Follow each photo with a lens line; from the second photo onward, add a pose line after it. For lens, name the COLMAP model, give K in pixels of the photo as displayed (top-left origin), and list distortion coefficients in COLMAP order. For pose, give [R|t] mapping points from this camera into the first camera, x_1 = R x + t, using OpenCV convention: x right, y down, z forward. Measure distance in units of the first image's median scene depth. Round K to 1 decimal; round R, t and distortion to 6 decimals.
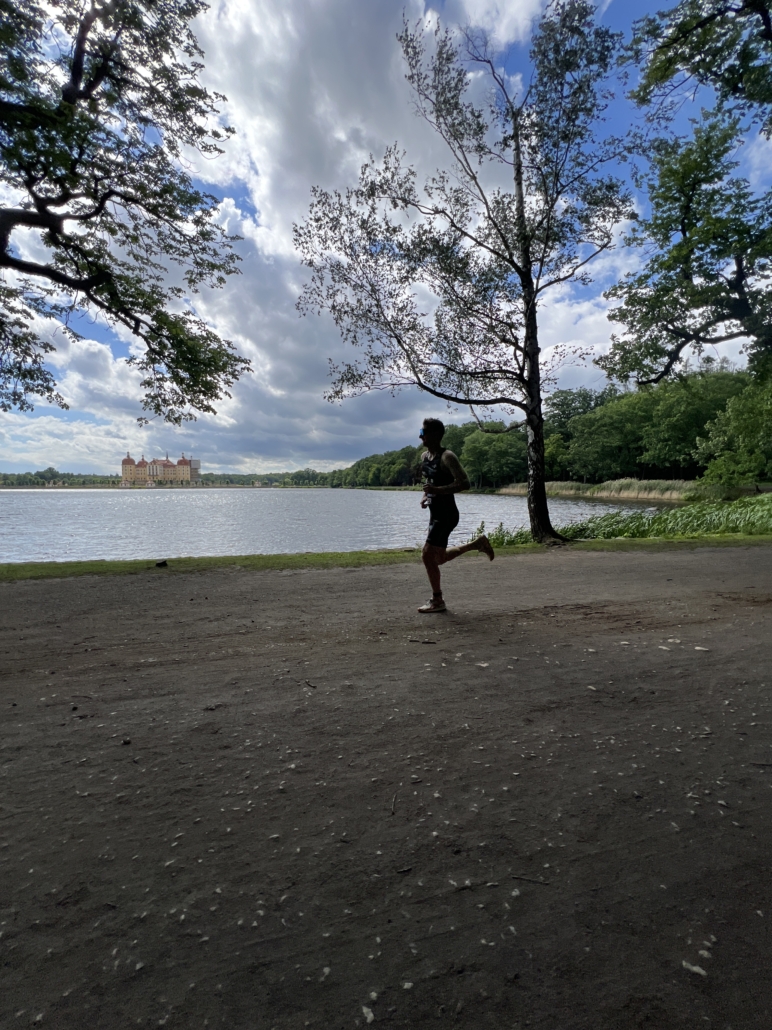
lens RADIAL K [[411.8, 0, 387.1], [0, 411.8, 514.2], [0, 0, 1]] dist [-0.001406, -0.000030]
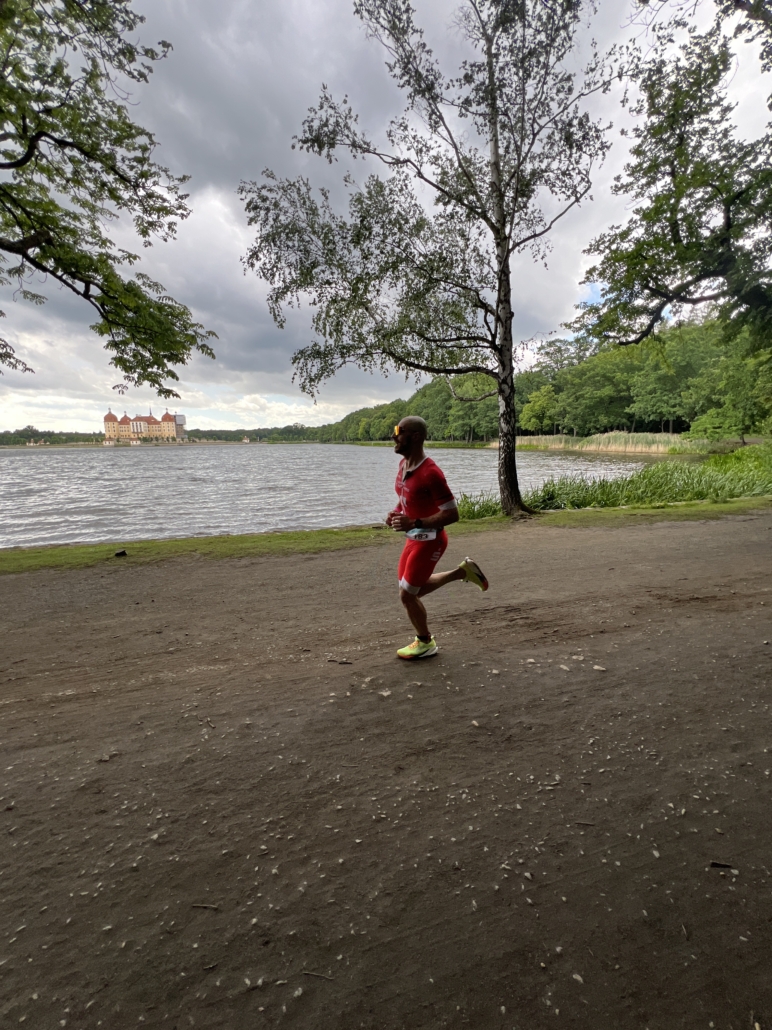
lens RADIAL K [[411.7, 0, 387.1], [0, 411.7, 513.7], [0, 0, 1]] dist [-0.000791, -0.000266]
pose [[0.999706, -0.017145, 0.017165, 0.239607], [0.015146, 0.993764, 0.110472, -0.216201], [-0.018952, -0.110179, 0.993731, 0.008510]]
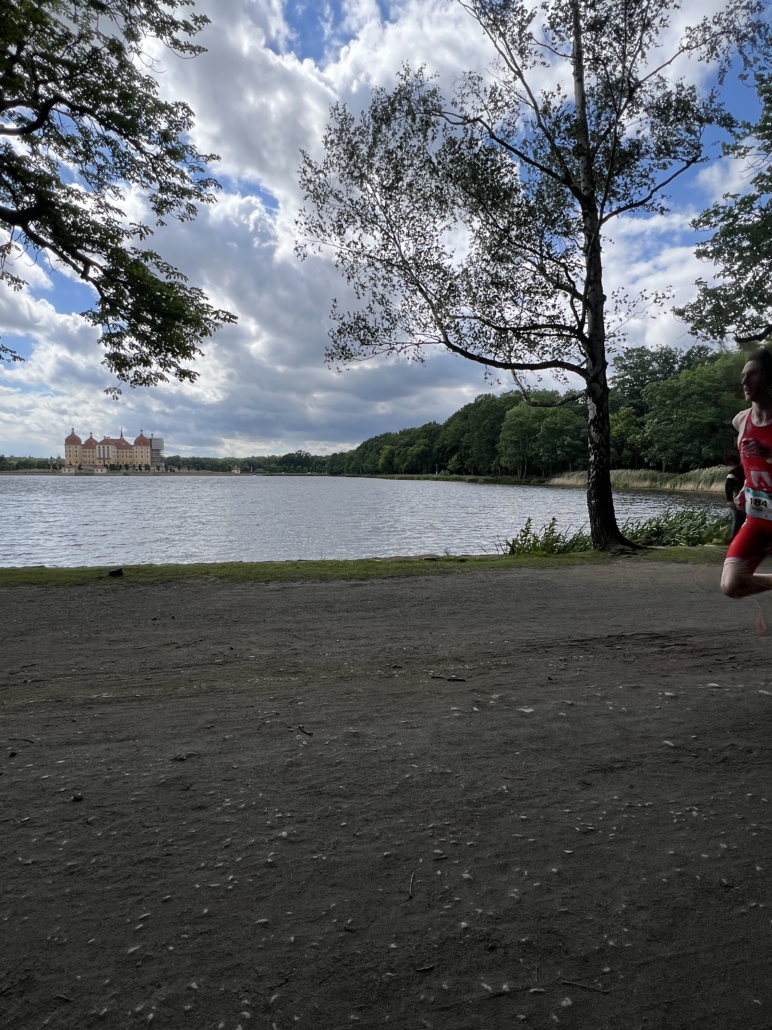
lens RADIAL K [[534.7, 0, 385.2], [0, 534.7, 511.8], [0, 0, 1]] dist [-0.001781, 0.000393]
pose [[0.999452, 0.008835, -0.031912, -0.004468], [-0.008749, 0.999958, 0.002838, -0.008511], [0.031936, -0.002558, 0.999487, -0.013769]]
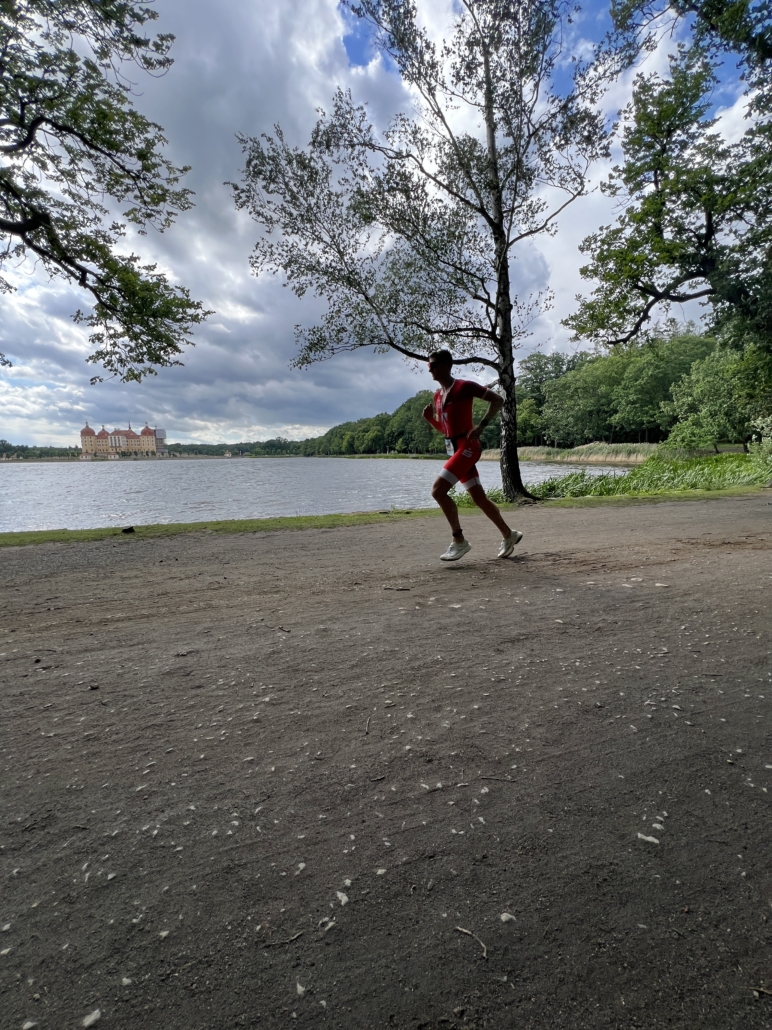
lens RADIAL K [[411.2, 0, 387.1], [0, 411.2, 514.7], [0, 0, 1]] dist [-0.000930, -0.000195]
pose [[0.997957, -0.024390, 0.059043, 0.009342], [0.019729, 0.996736, 0.078279, 0.059426], [-0.060760, -0.076954, 0.995182, 0.014044]]
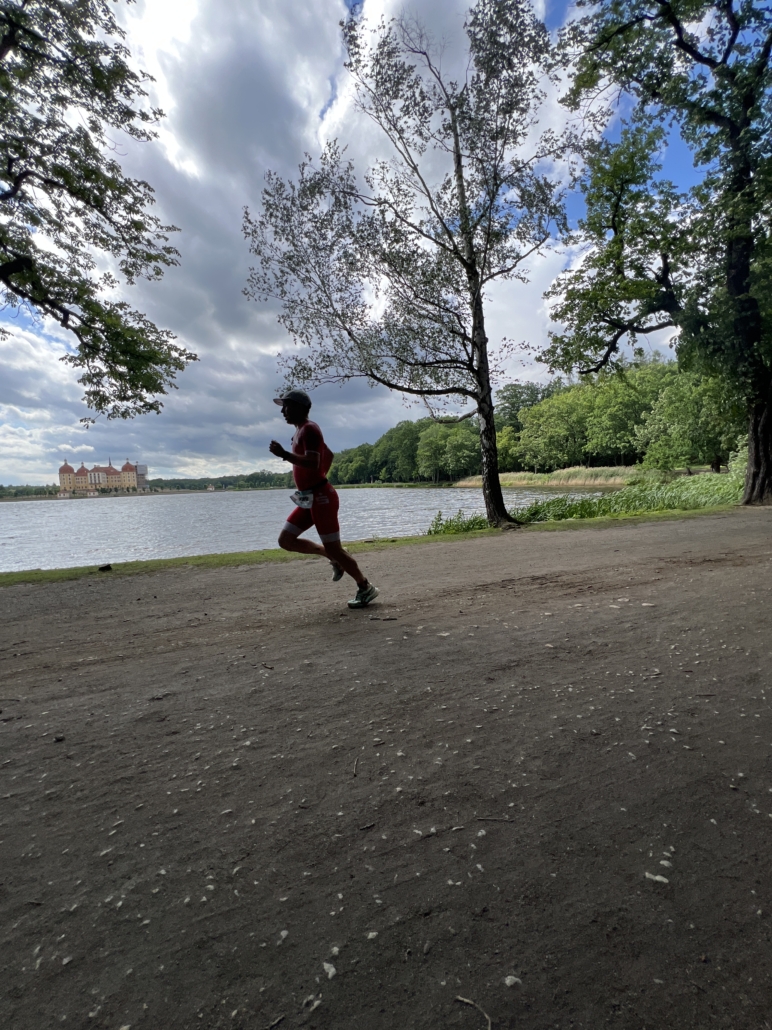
lens RADIAL K [[411.4, 0, 387.1], [0, 411.4, 514.2], [0, 0, 1]] dist [-0.000495, -0.000254]
pose [[0.994106, -0.049286, 0.096561, 0.014335], [0.048748, 0.998780, 0.007924, 0.063376], [-0.096834, -0.003171, 0.995295, 0.023519]]
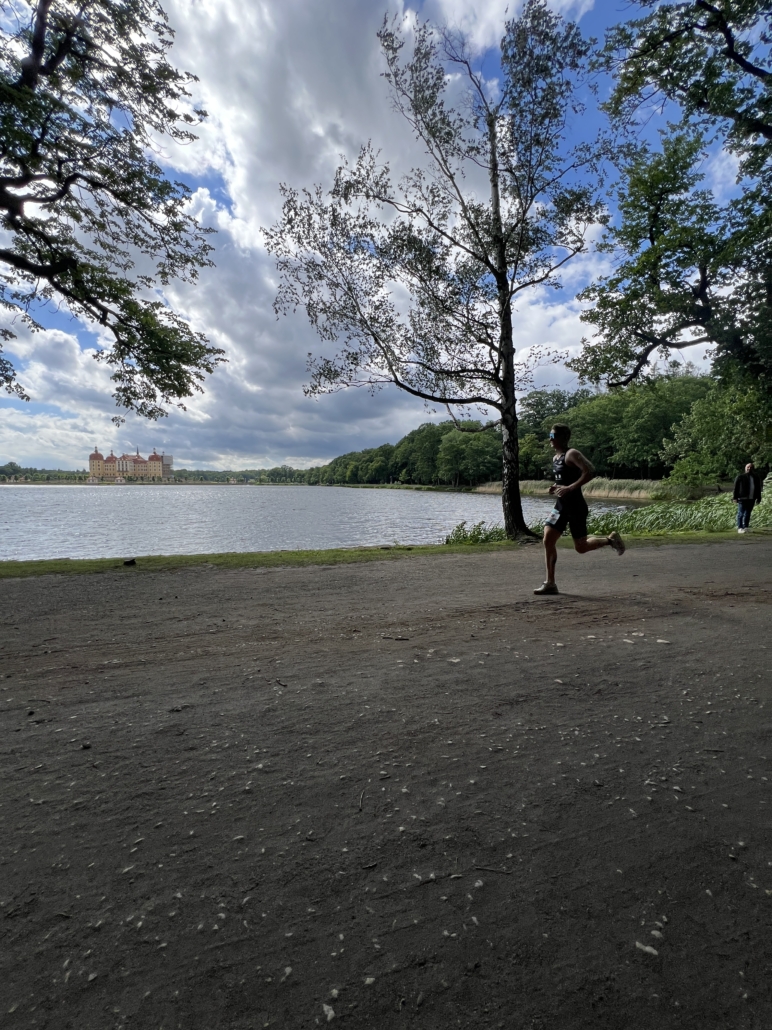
lens RADIAL K [[411.7, 0, 387.1], [0, 411.7, 513.7], [0, 0, 1]] dist [-0.000791, -0.000266]
pose [[0.998545, 0.002207, 0.053885, 0.012884], [-0.002427, 0.999989, 0.004014, 0.001849], [-0.053875, -0.004138, 0.998539, 0.001039]]
